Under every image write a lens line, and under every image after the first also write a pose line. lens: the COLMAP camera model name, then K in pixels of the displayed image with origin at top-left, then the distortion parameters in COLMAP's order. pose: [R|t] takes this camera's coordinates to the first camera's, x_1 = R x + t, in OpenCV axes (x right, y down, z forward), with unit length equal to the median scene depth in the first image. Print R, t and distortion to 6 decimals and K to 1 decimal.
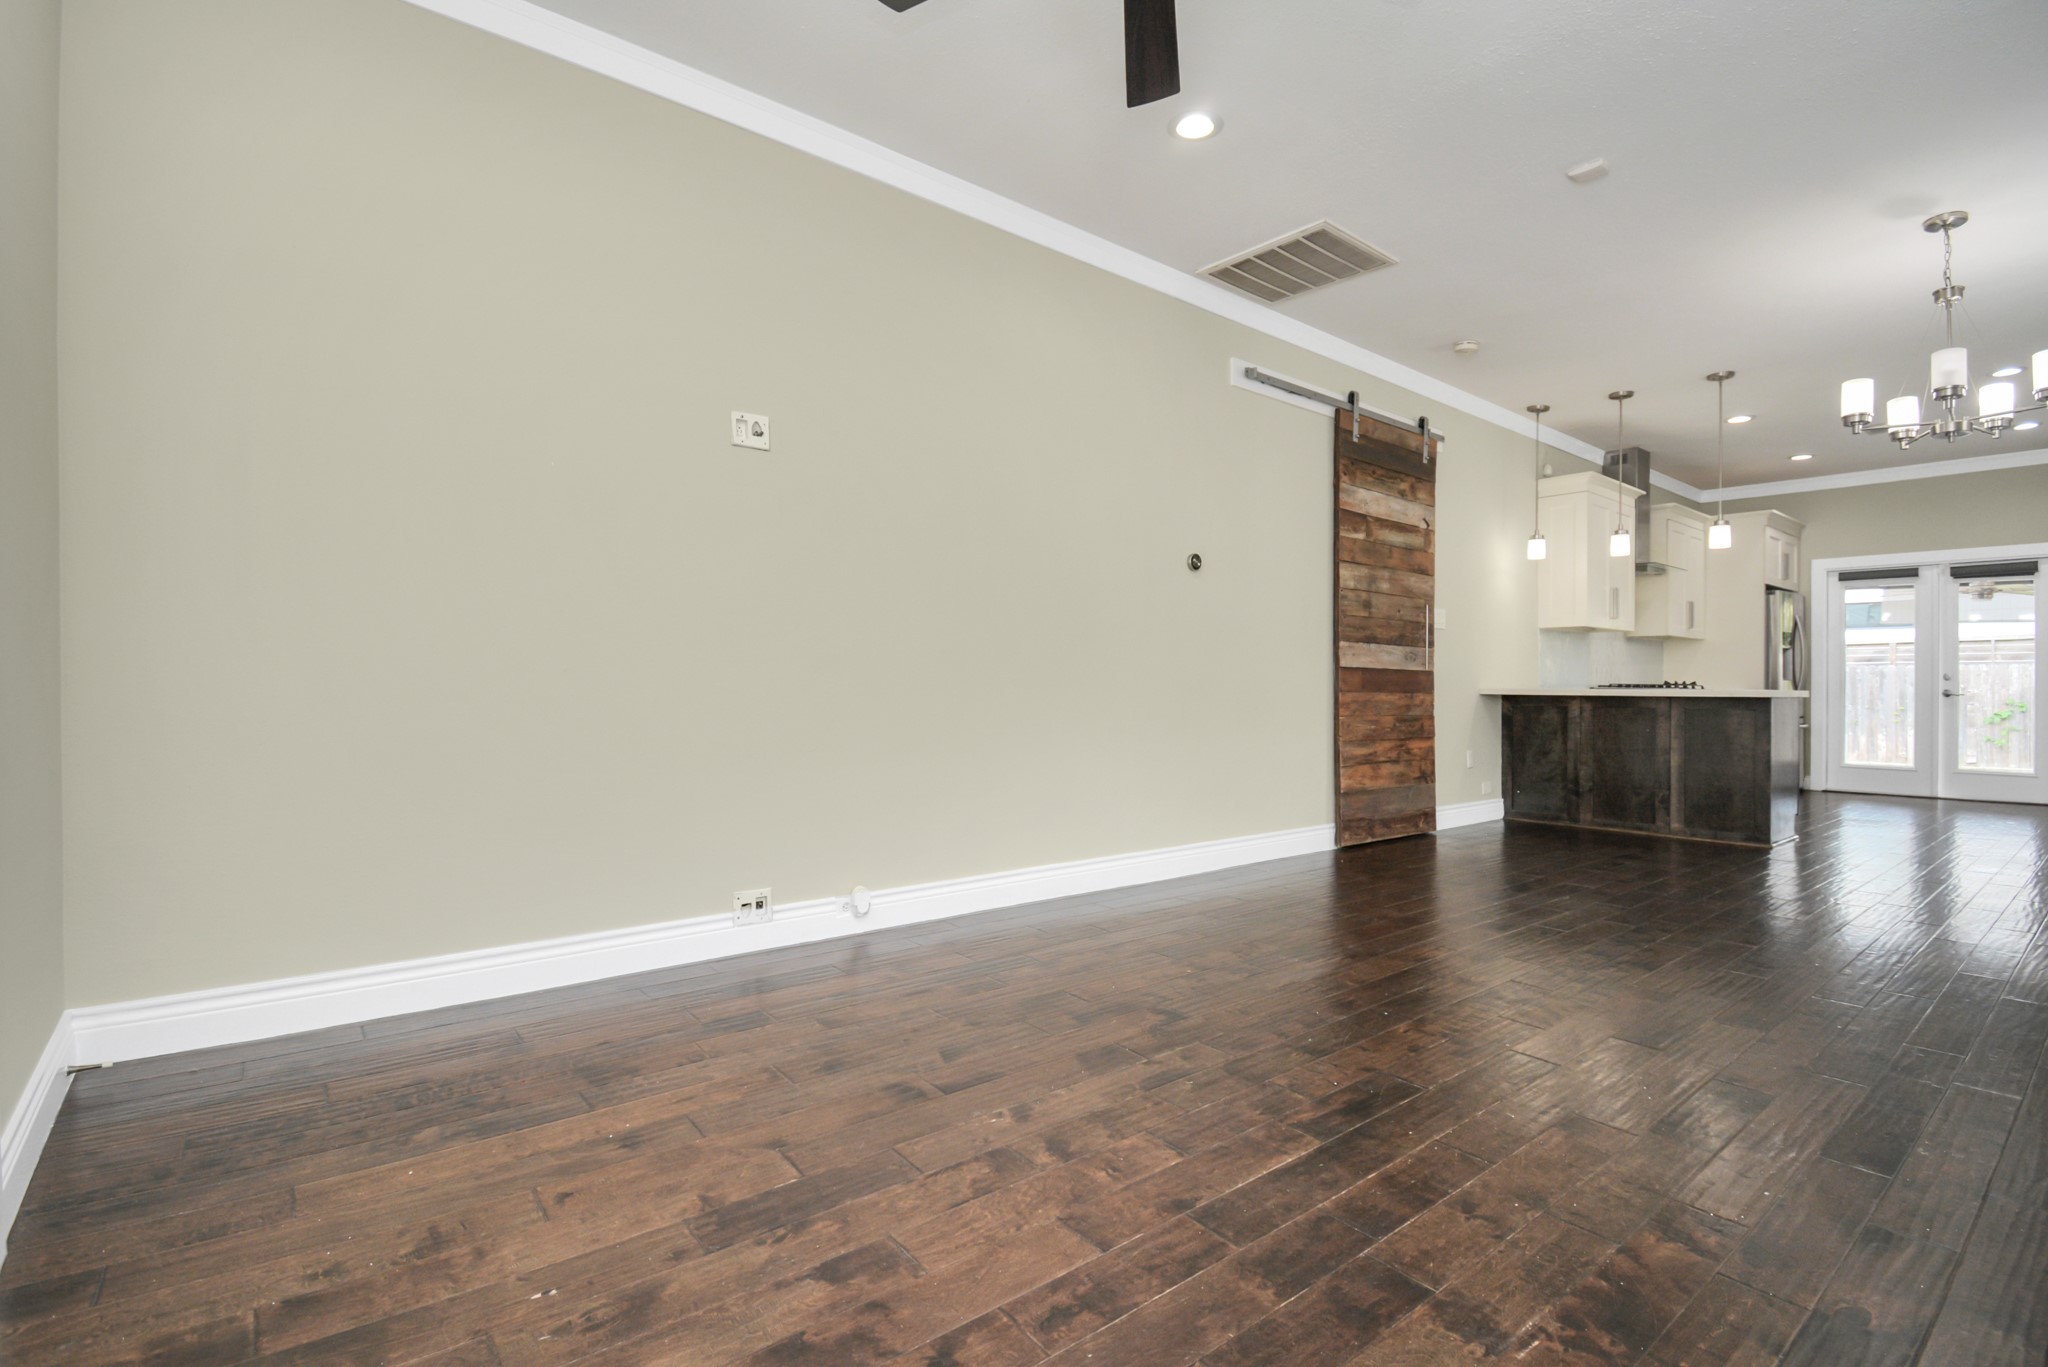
lens RADIAL K [[953.8, 0, 969.9], [0, 953.8, 676.5], [0, 0, 1]] dist [0.001333, -0.013897]
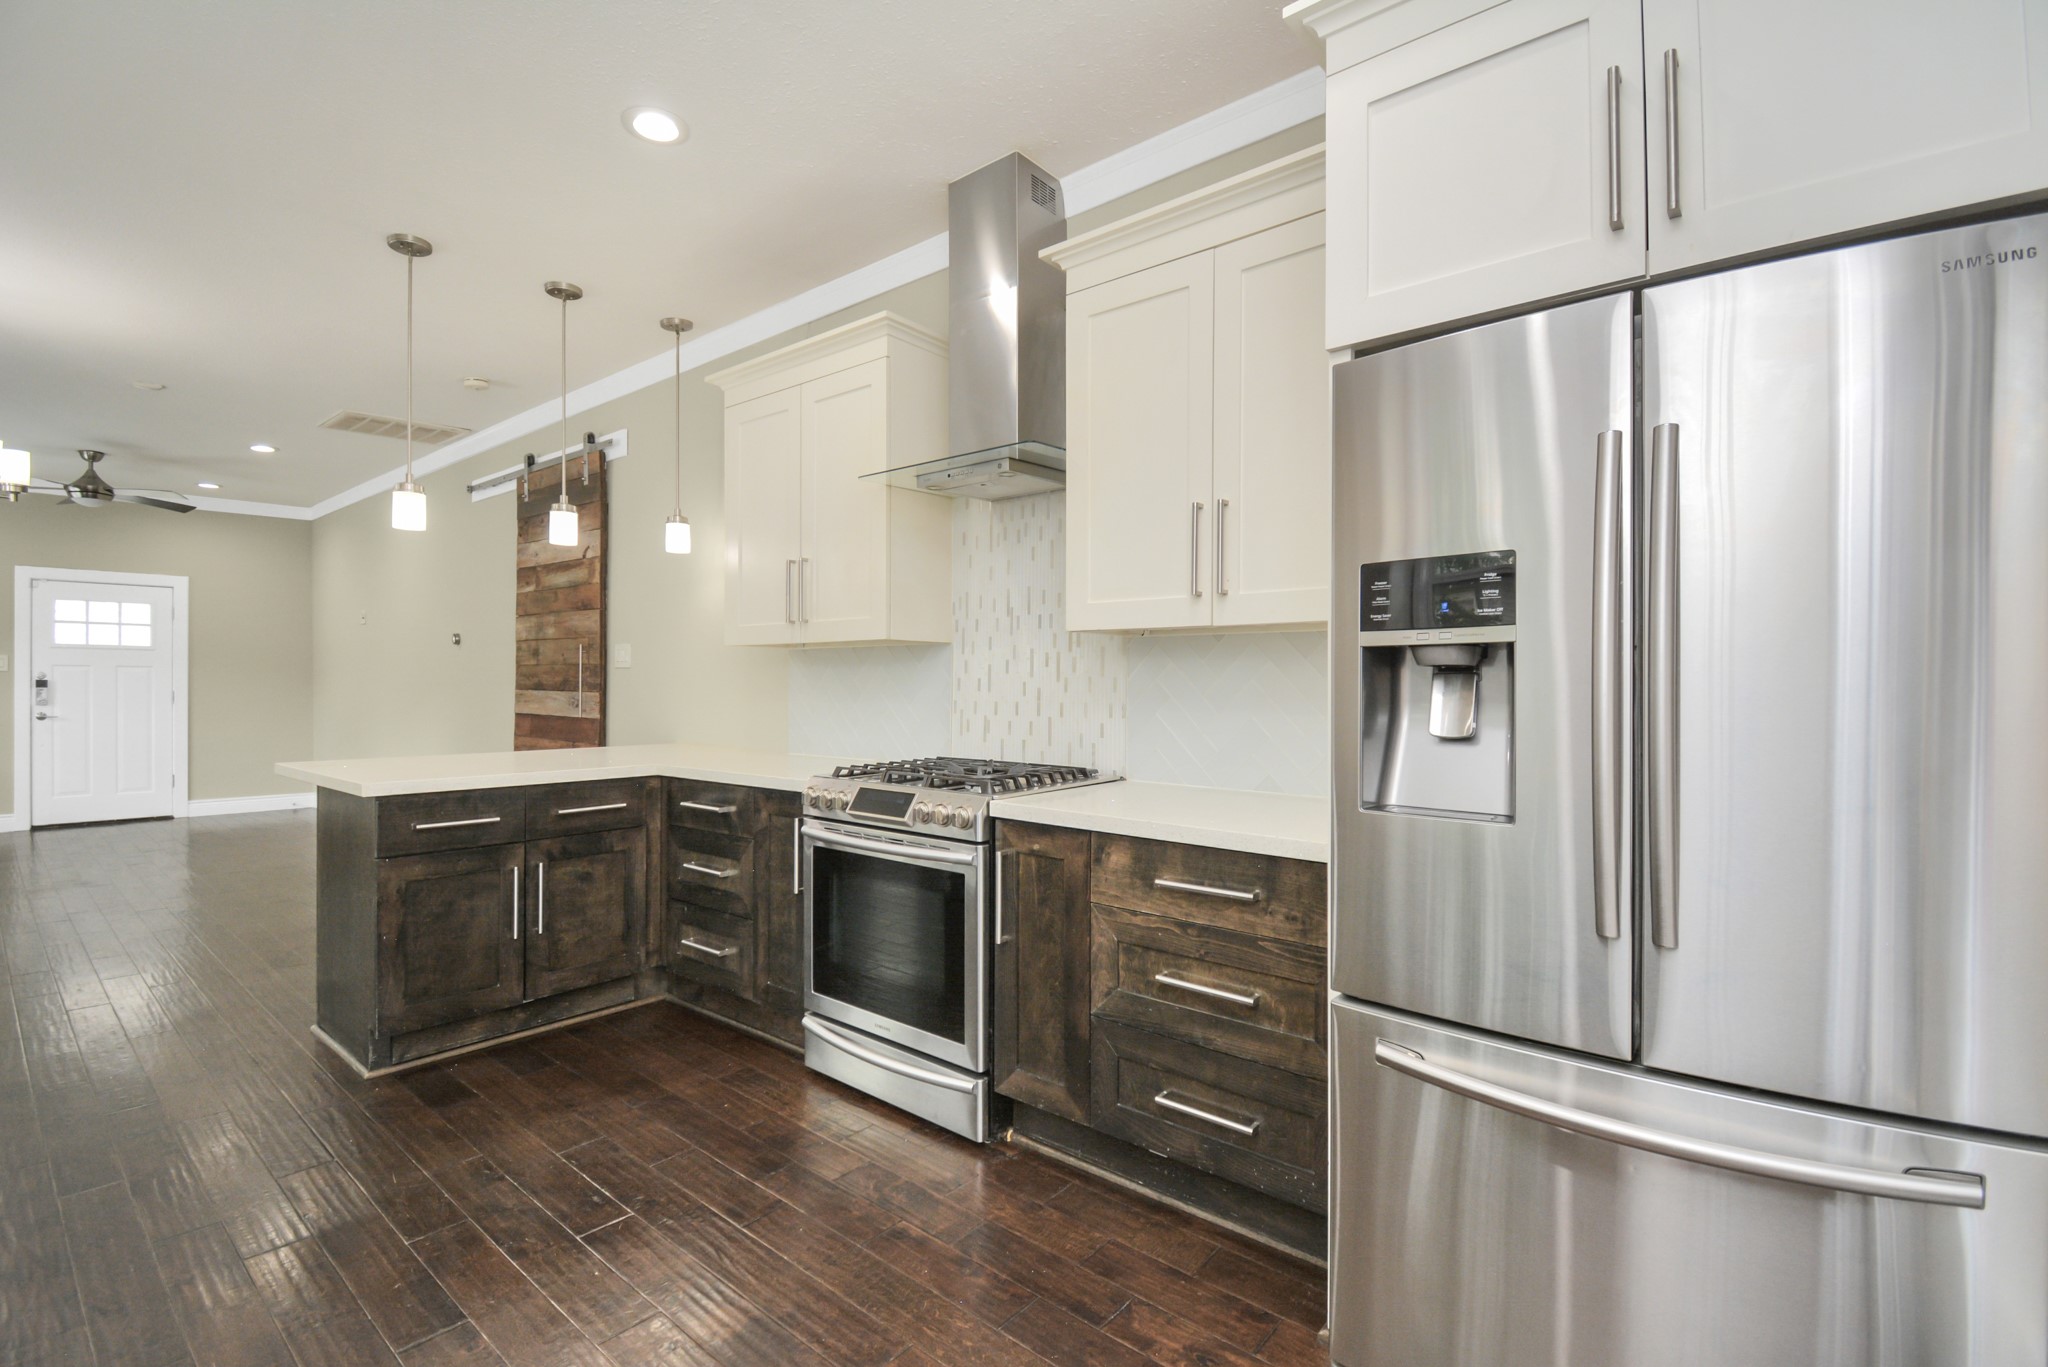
lens RADIAL K [[953.8, 0, 969.9], [0, 953.8, 676.5], [0, 0, 1]] dist [0.001333, -0.013897]
pose [[0.178613, -0.008214, -0.983885, 1.450229], [0.012700, 0.999901, -0.006042, -0.035704], [0.983837, -0.011417, 0.178700, 1.220484]]
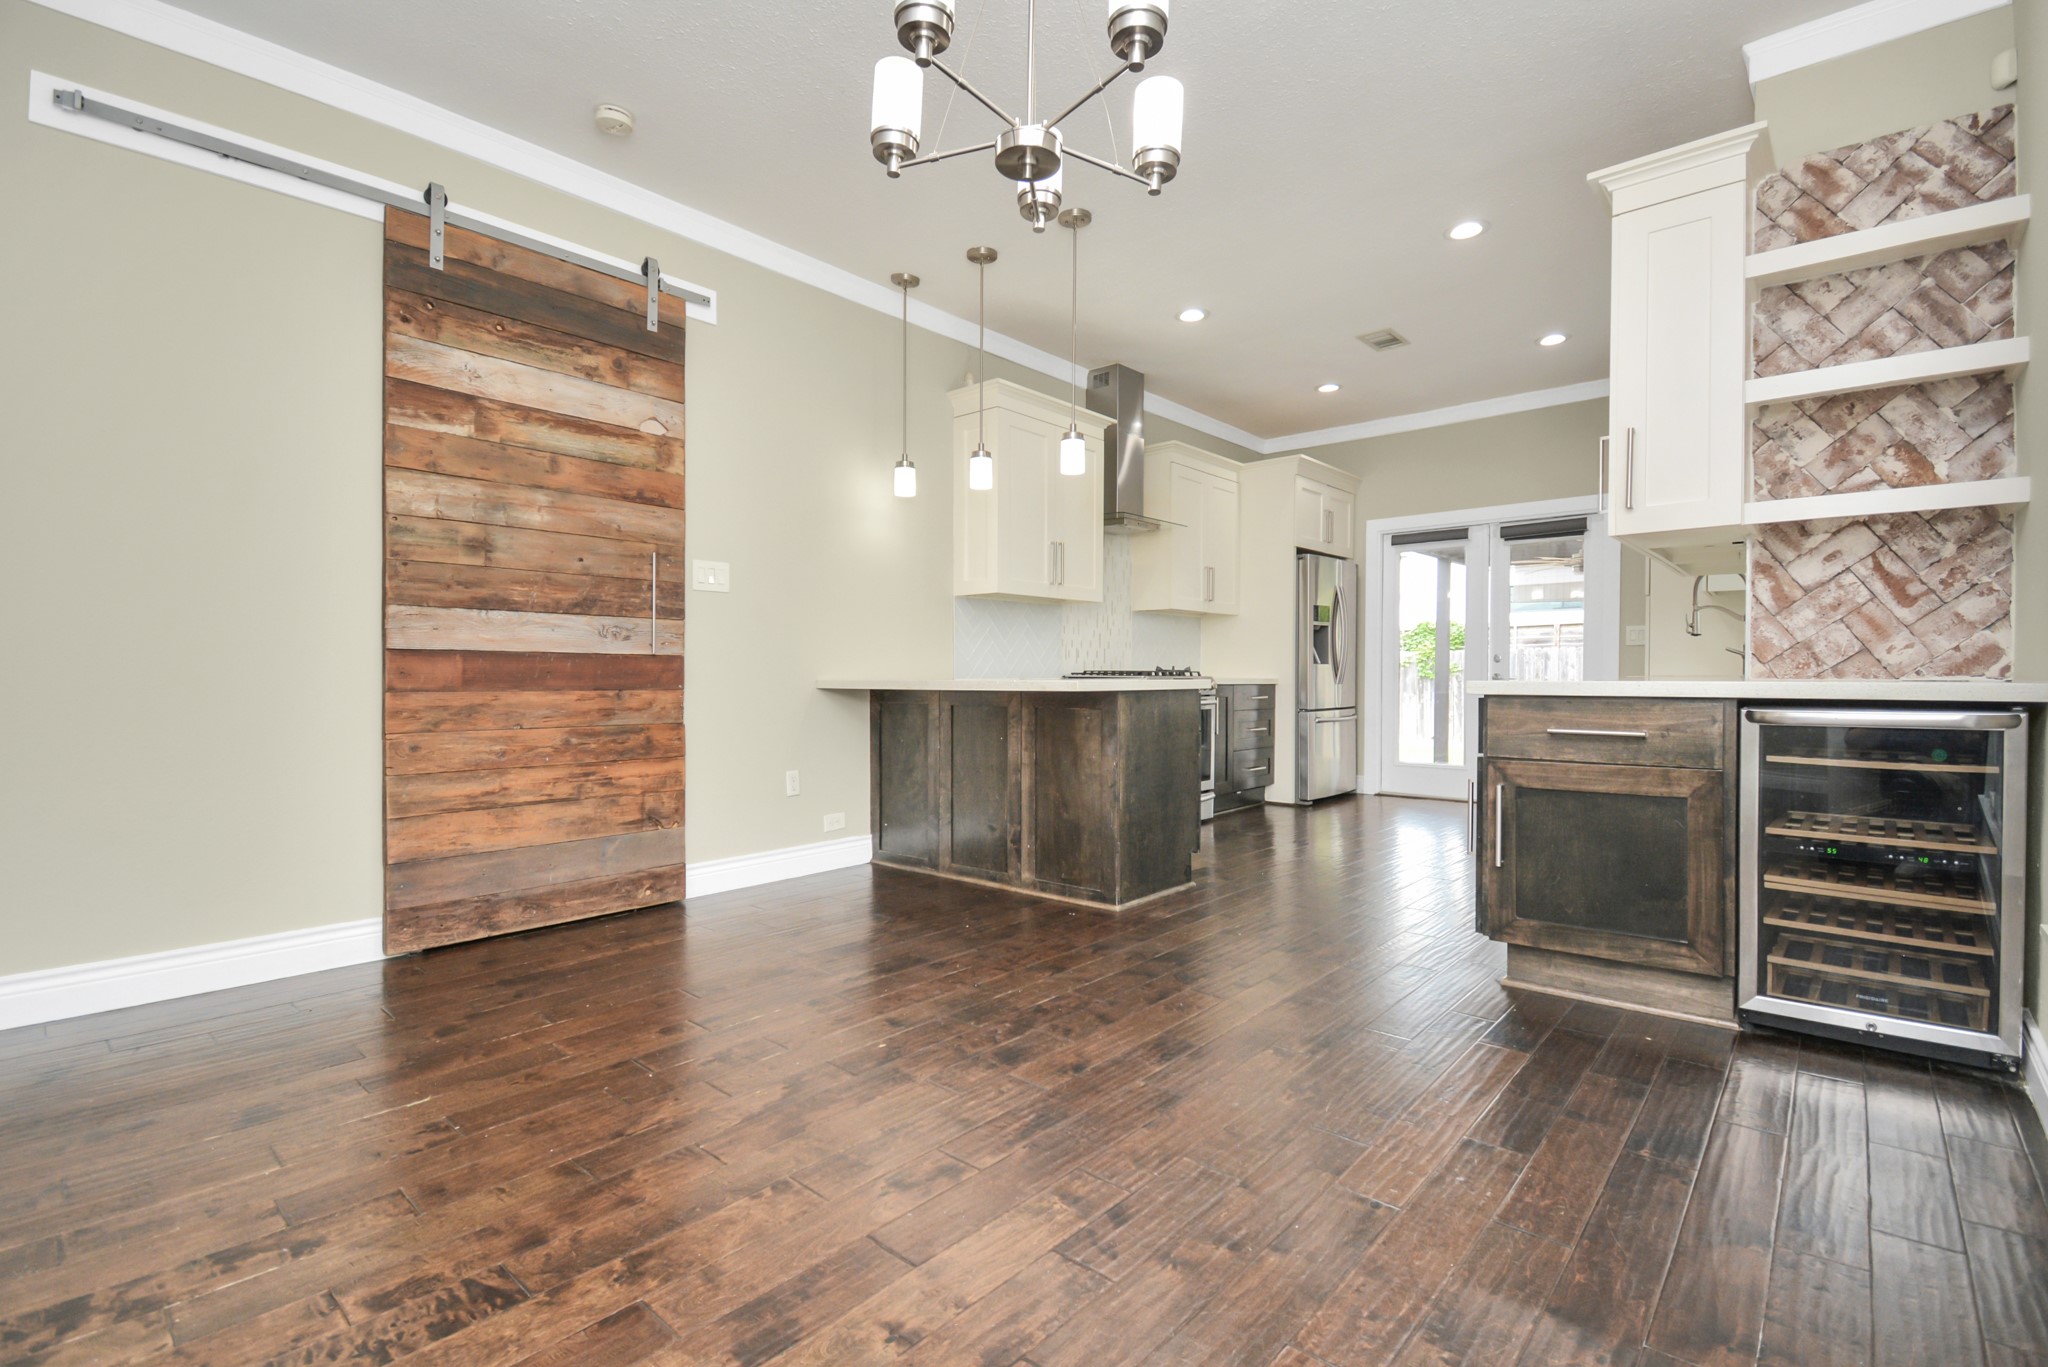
lens RADIAL K [[956.0, 0, 1021.7], [0, 956.0, 691.7], [0, 0, 1]] dist [0.001299, -0.016640]
pose [[0.979561, -0.015271, 0.200566, 0.601668], [0.009863, 0.999561, 0.027935, 0.003328], [-0.200904, -0.025386, 0.979282, 0.322236]]
